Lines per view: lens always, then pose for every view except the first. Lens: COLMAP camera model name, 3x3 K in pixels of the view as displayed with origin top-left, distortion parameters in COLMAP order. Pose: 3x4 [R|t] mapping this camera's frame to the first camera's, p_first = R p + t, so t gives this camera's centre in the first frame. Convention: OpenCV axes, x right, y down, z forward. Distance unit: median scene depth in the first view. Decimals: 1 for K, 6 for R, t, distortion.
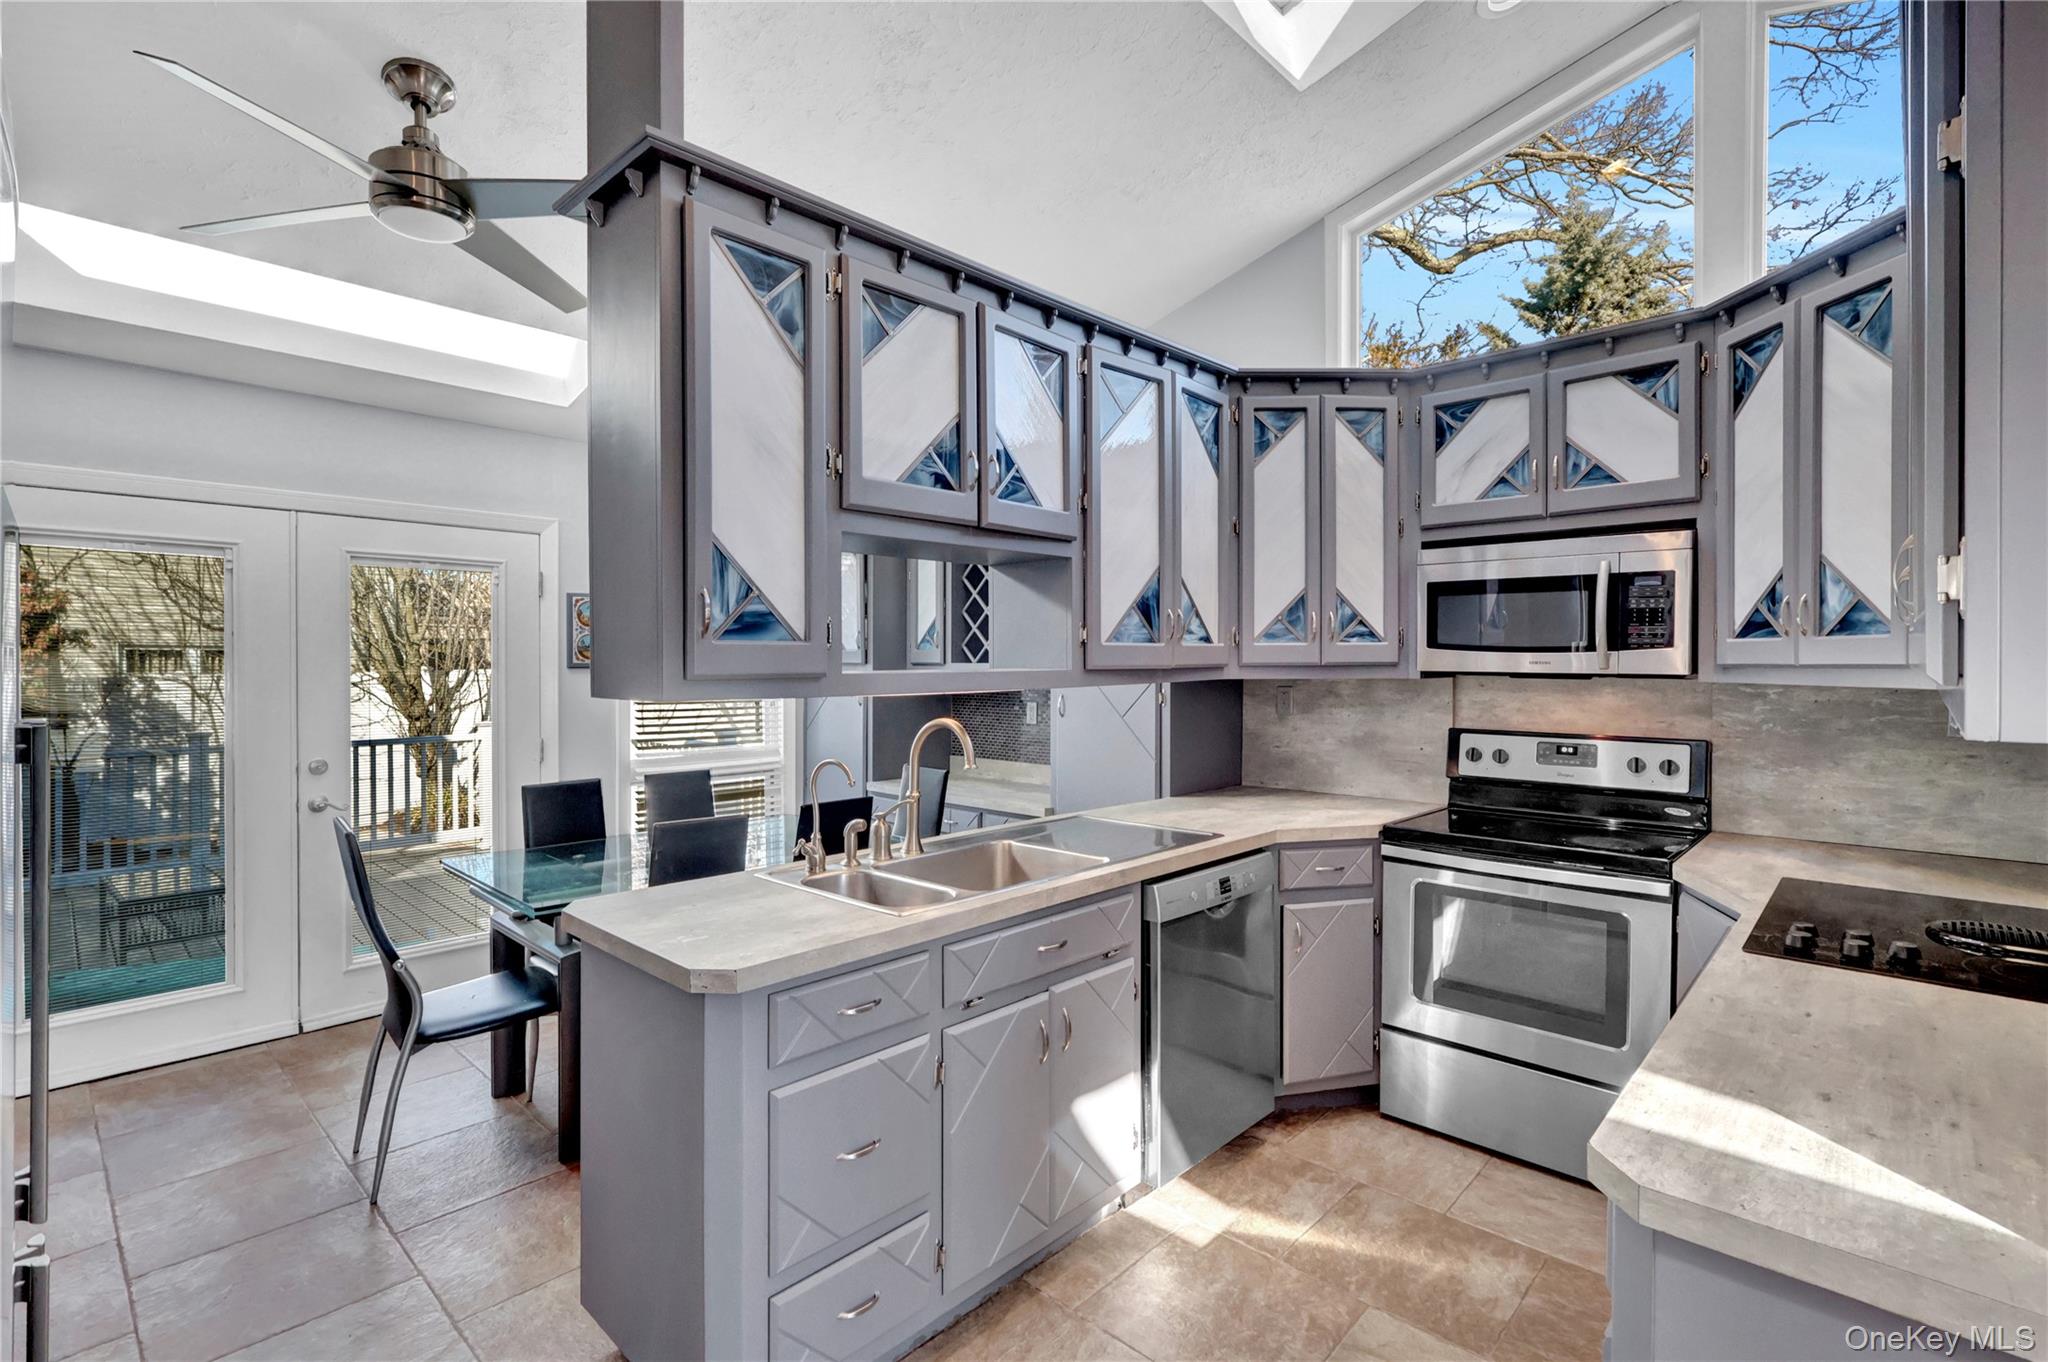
lens RADIAL K [[957.2, 0, 1011.5], [0, 957.2, 666.7], [0, 0, 1]] dist [0.000863, 0.000157]
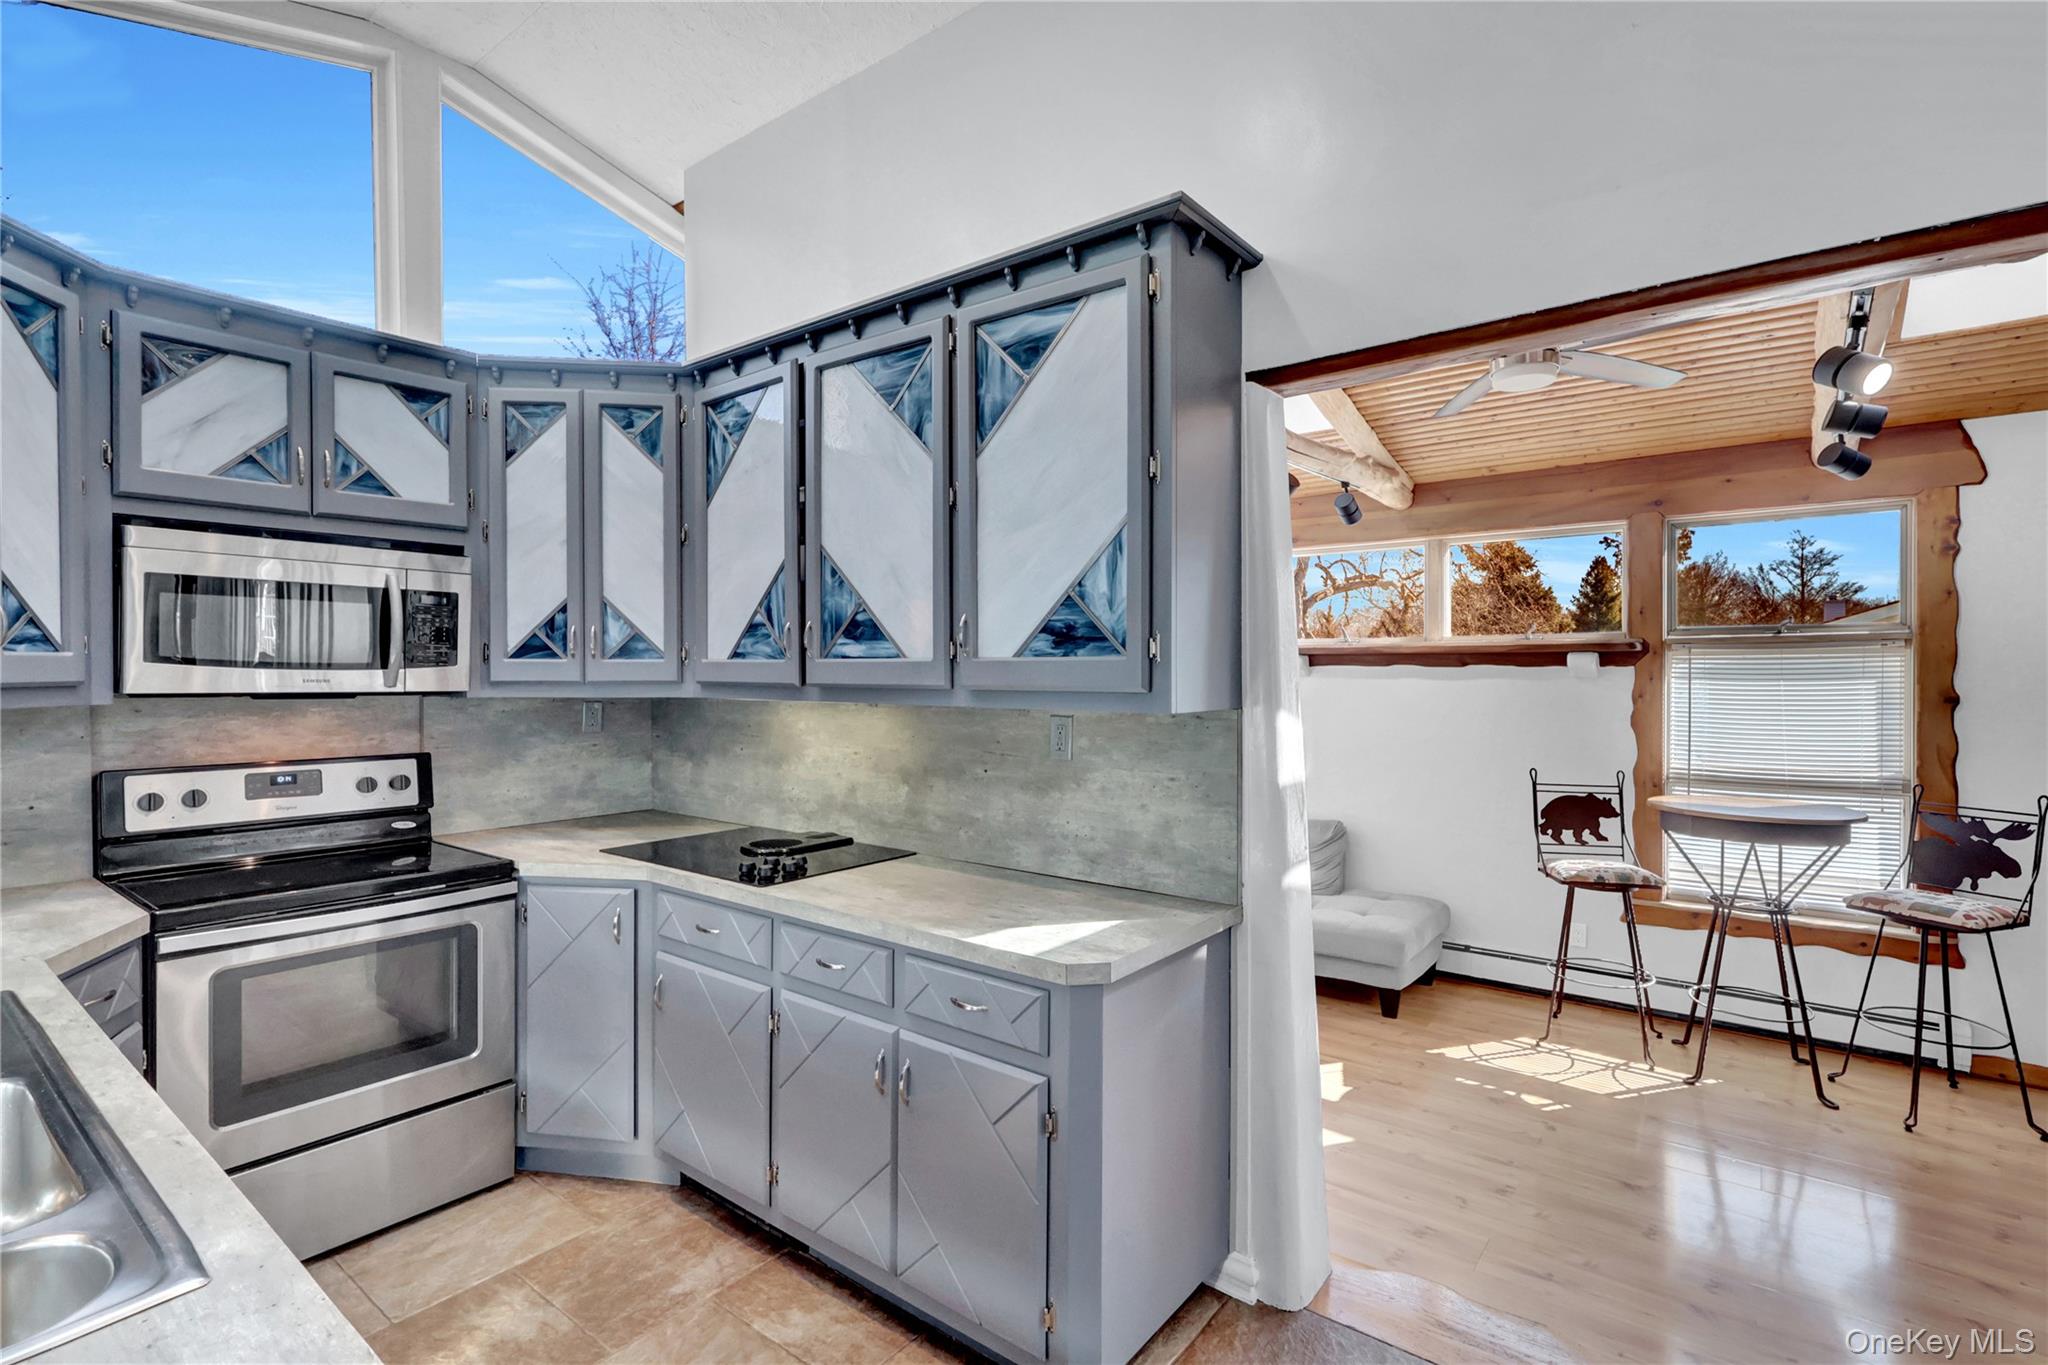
lens RADIAL K [[957.2, 0, 1024.1], [0, 957.2, 672.7], [0, 0, 1]] dist [0.000863, 0.000157]
pose [[-0.102209, -0.001467, 0.994762, -0.396584], [0.004478, 0.999988, 0.001935, -0.010737], [-0.994753, 0.004652, -0.102201, 0.448260]]
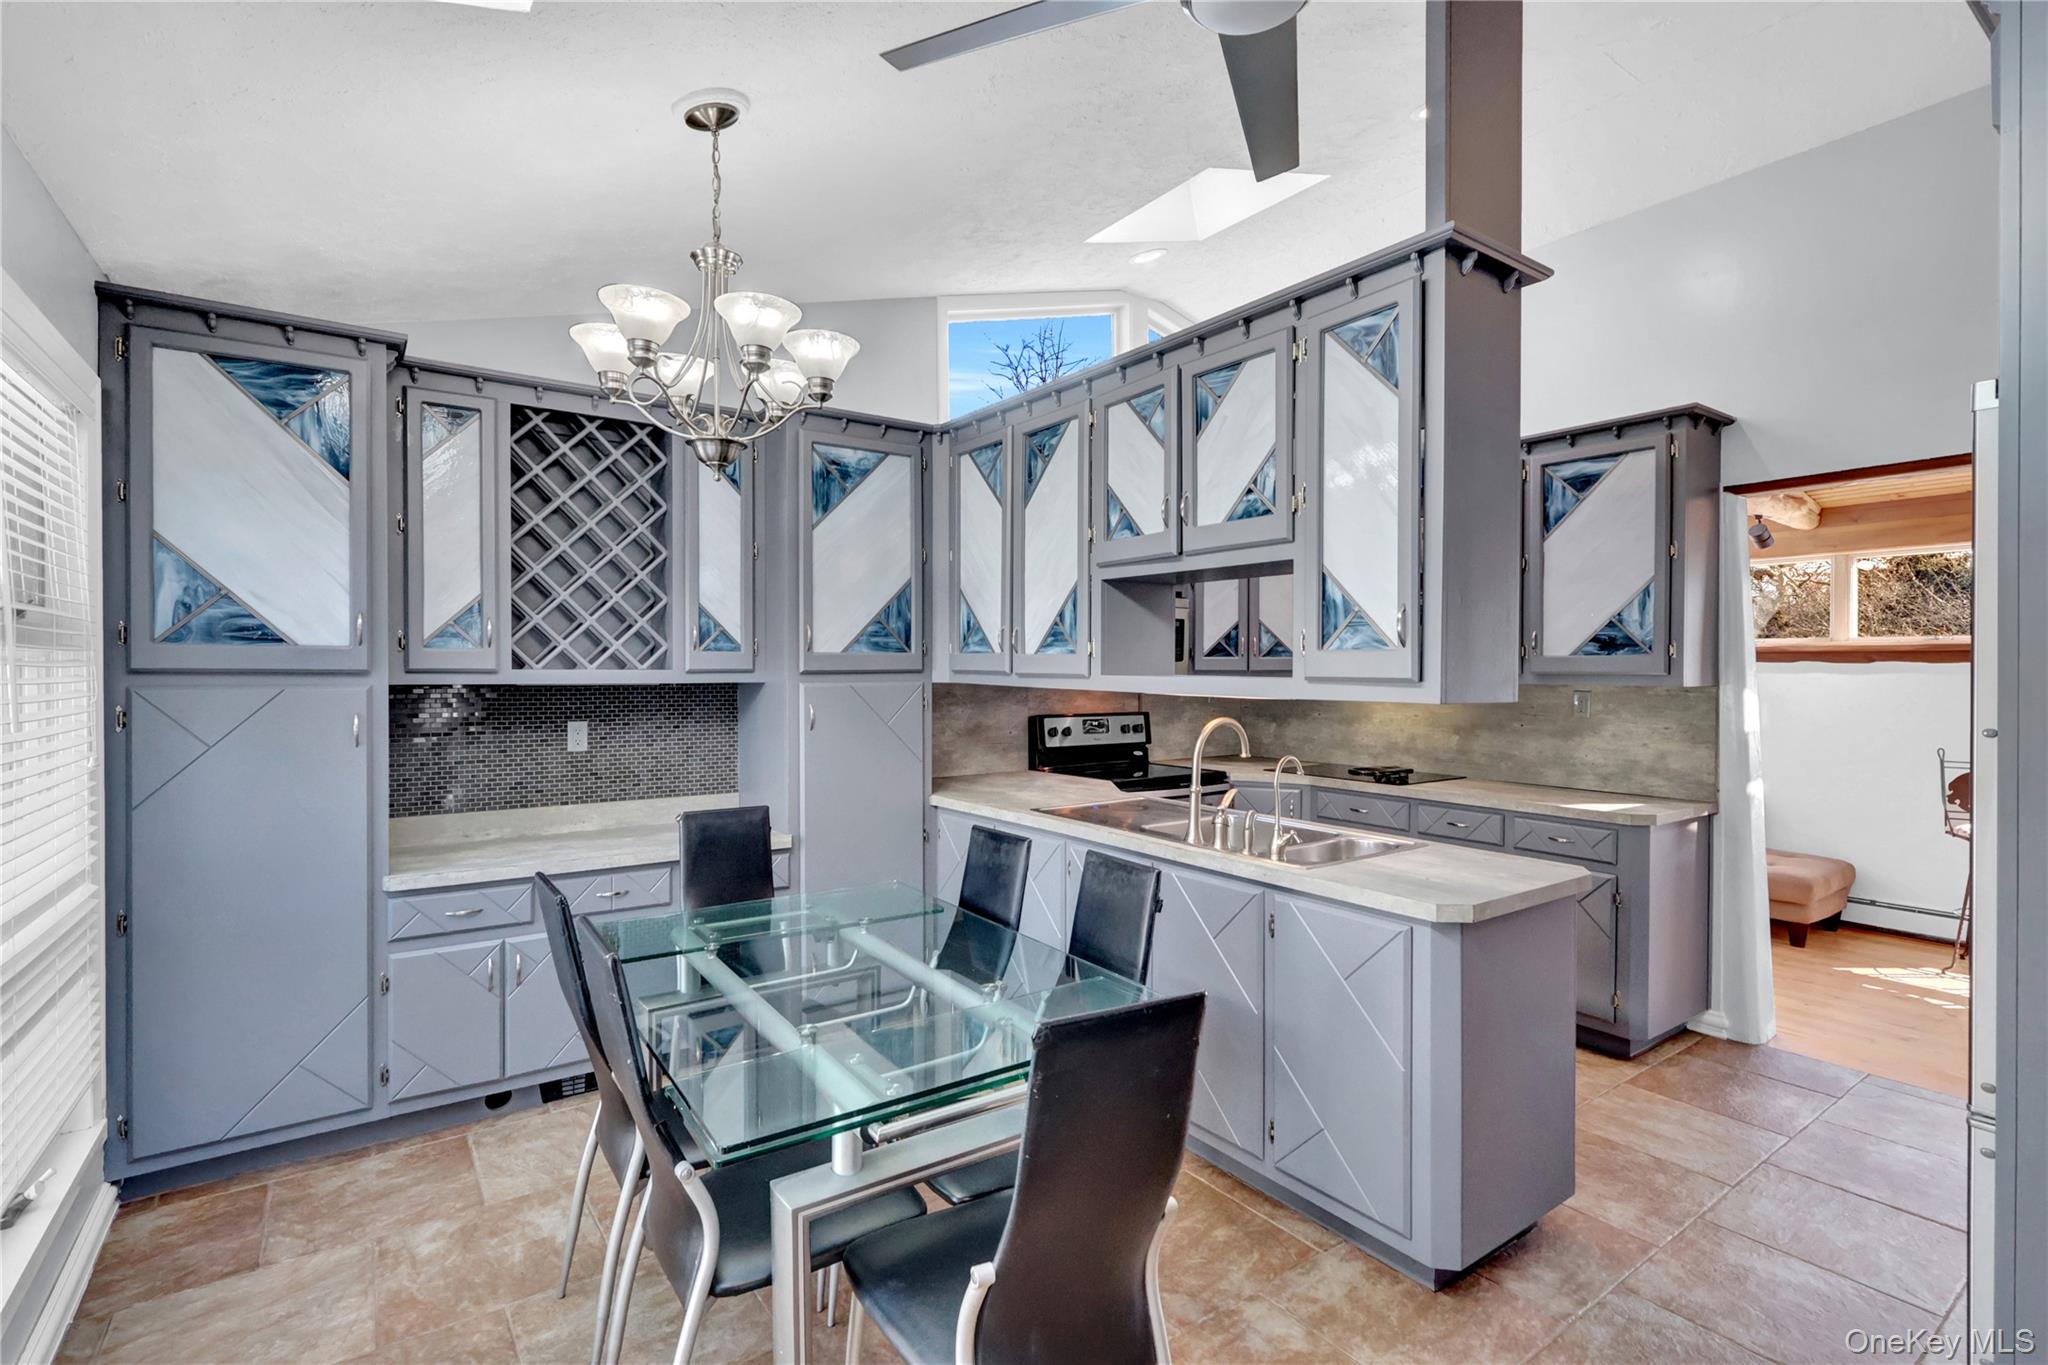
lens RADIAL K [[957.2, 0, 1039.4], [0, 957.2, 674.5], [0, 0, 1]] dist [0.000863, 0.000157]
pose [[0.175000, -0.005327, 0.984554, -1.096112], [0.002550, 0.999984, 0.004957, -0.003651], [-0.984565, 0.001643, 0.175011, 0.880000]]
